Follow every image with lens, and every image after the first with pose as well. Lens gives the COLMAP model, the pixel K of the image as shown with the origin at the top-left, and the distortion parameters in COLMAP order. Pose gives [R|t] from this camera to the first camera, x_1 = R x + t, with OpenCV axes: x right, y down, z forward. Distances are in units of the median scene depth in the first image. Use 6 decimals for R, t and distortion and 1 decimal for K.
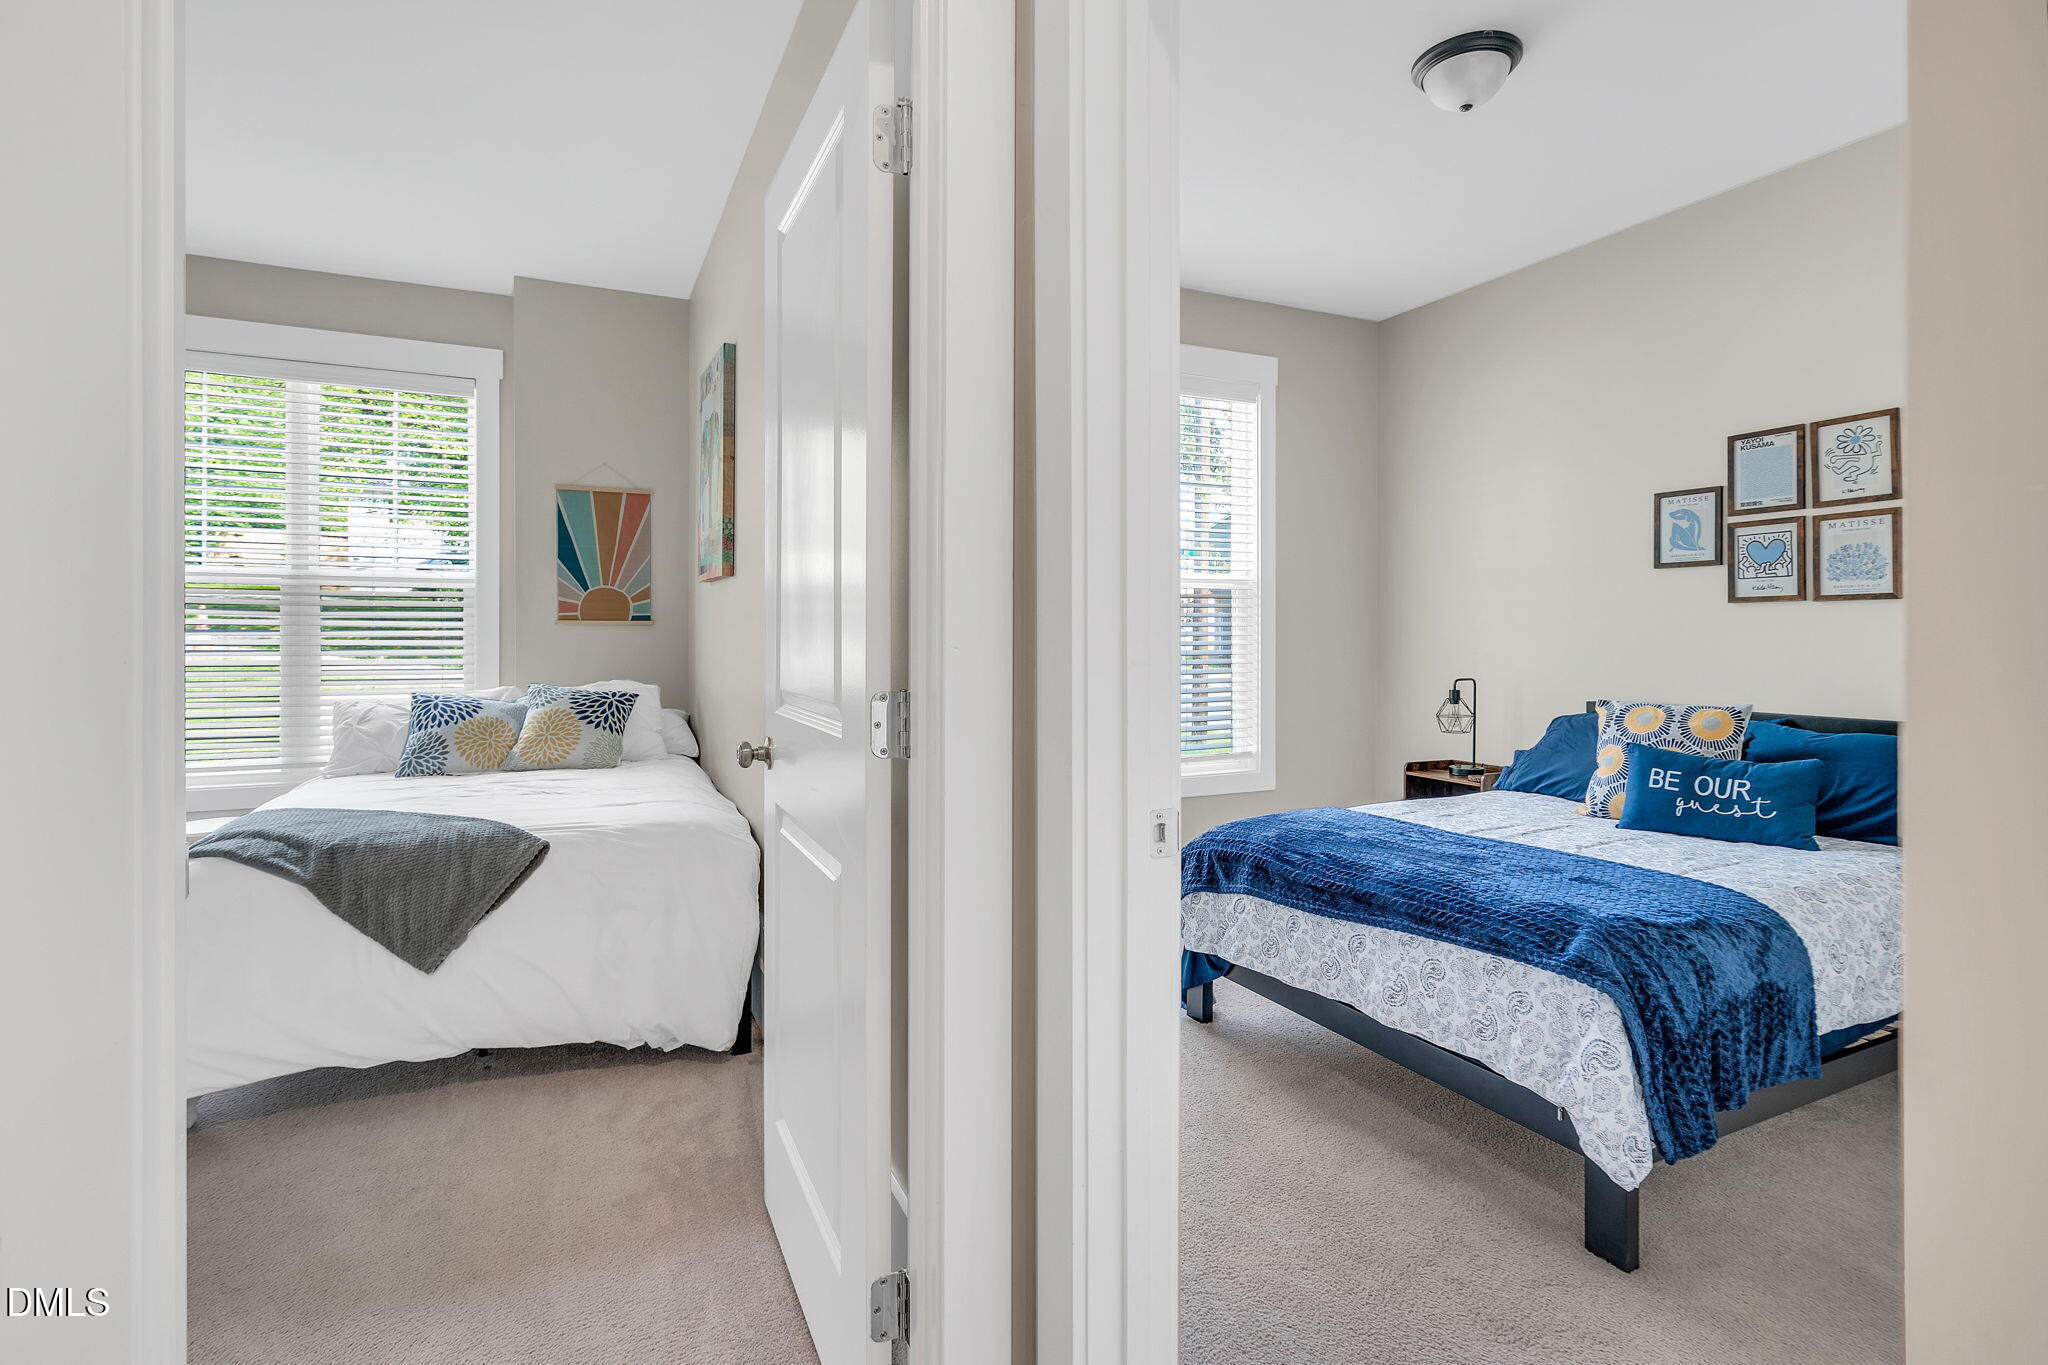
lens RADIAL K [[944.9, 0, 1031.6], [0, 944.9, 639.5], [0, 0, 1]] dist [-0.007186, 0.003497]
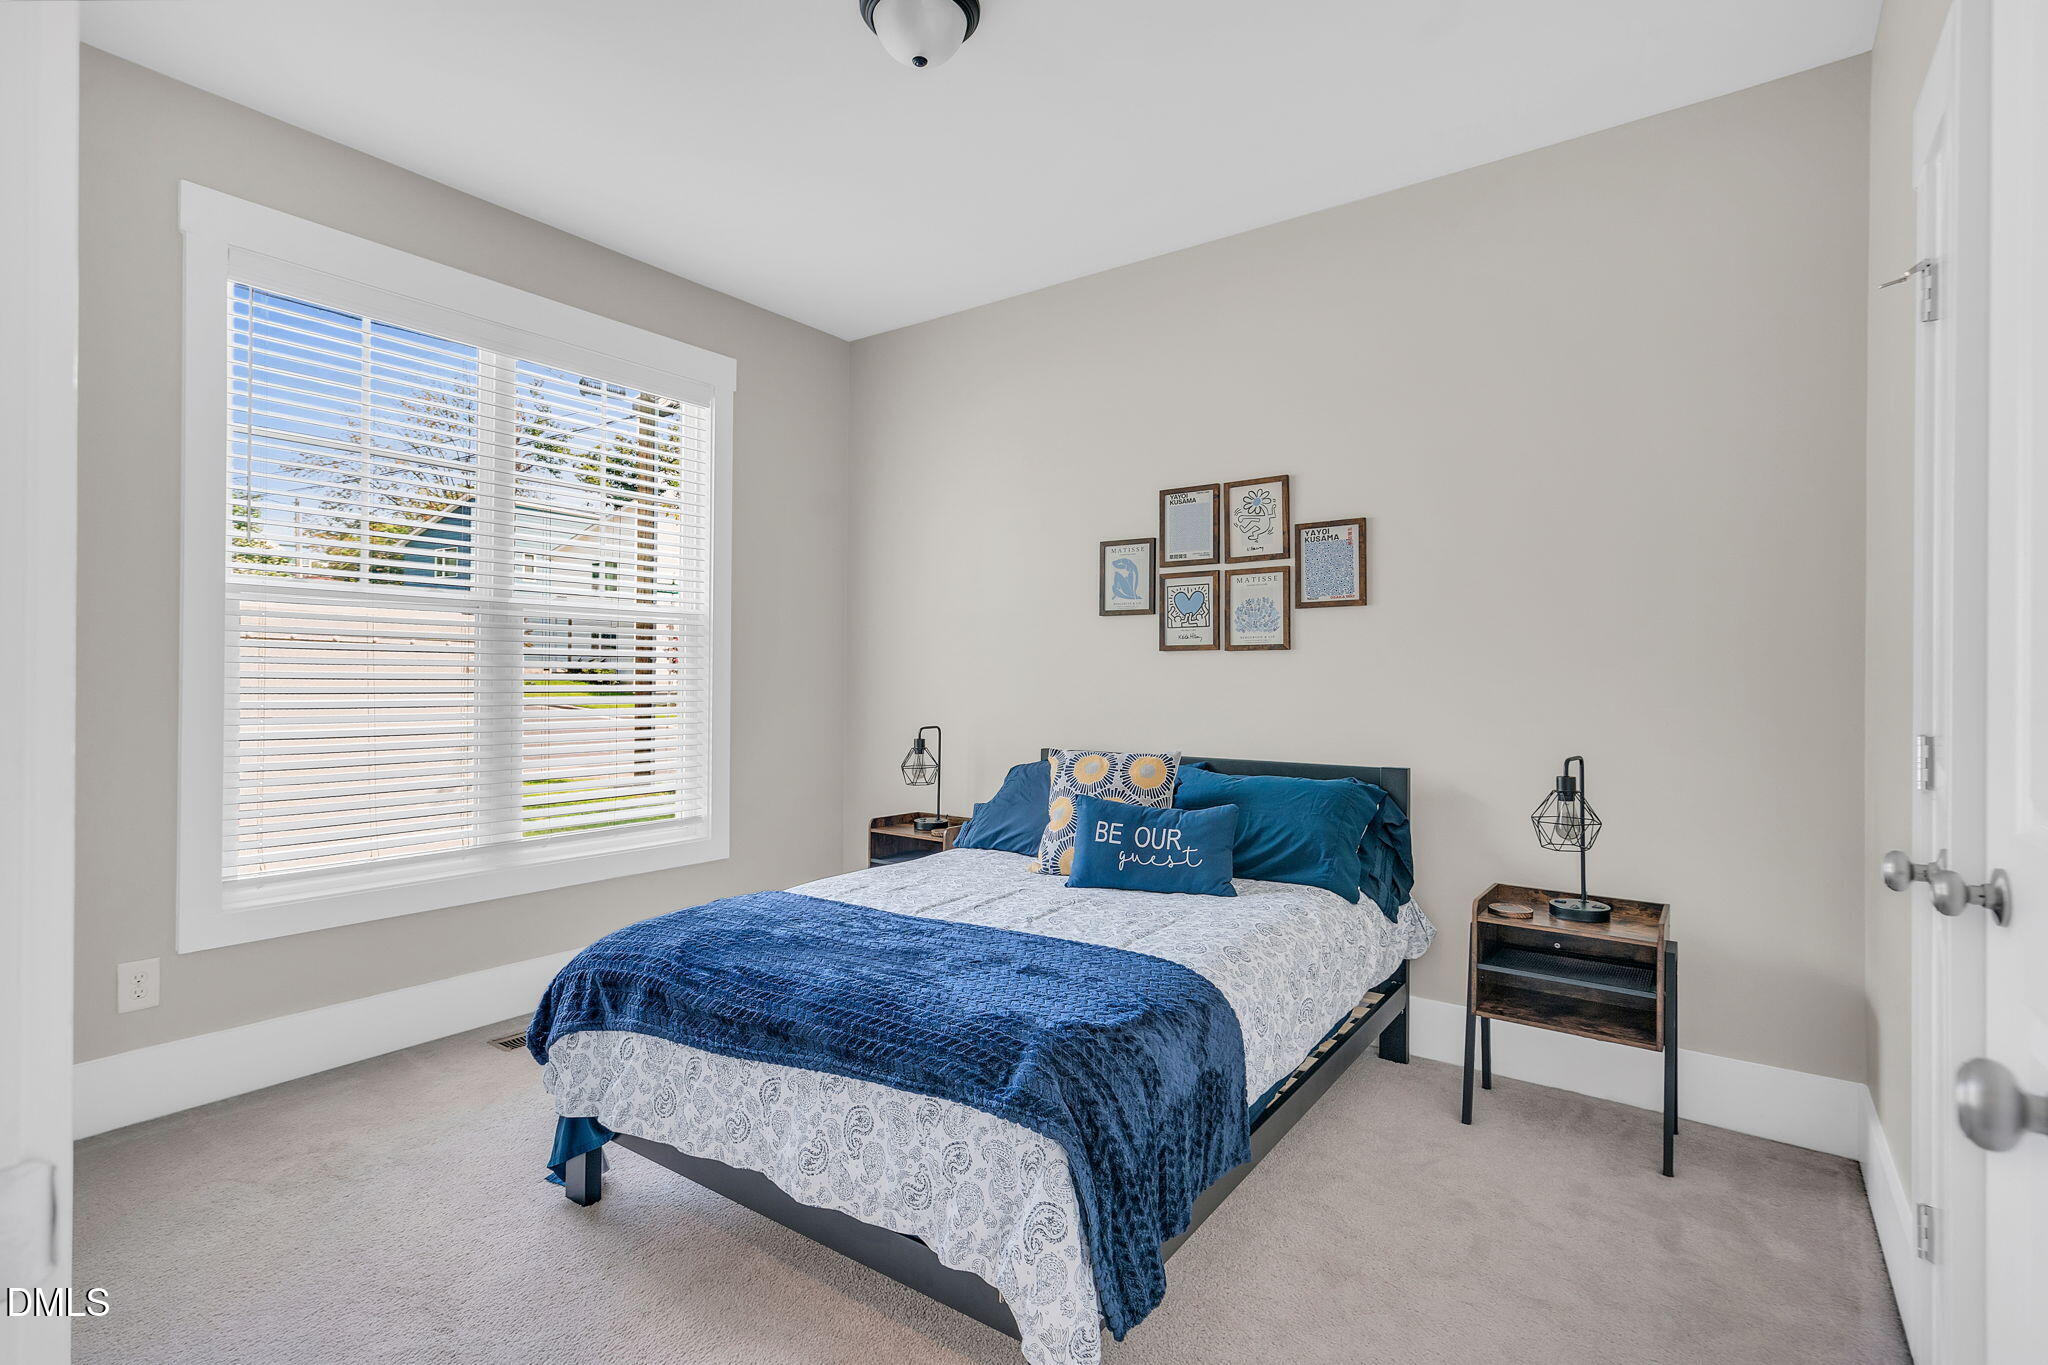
lens RADIAL K [[944.9, 0, 1018.4], [0, 944.9, 679.4], [0, 0, 1]] dist [-0.007186, 0.003497]
pose [[0.876609, 0.005637, 0.481171, 0.131356], [-0.004632, 0.999984, -0.003277, -0.004193], [-0.481181, 0.000644, 0.876621, 0.207842]]
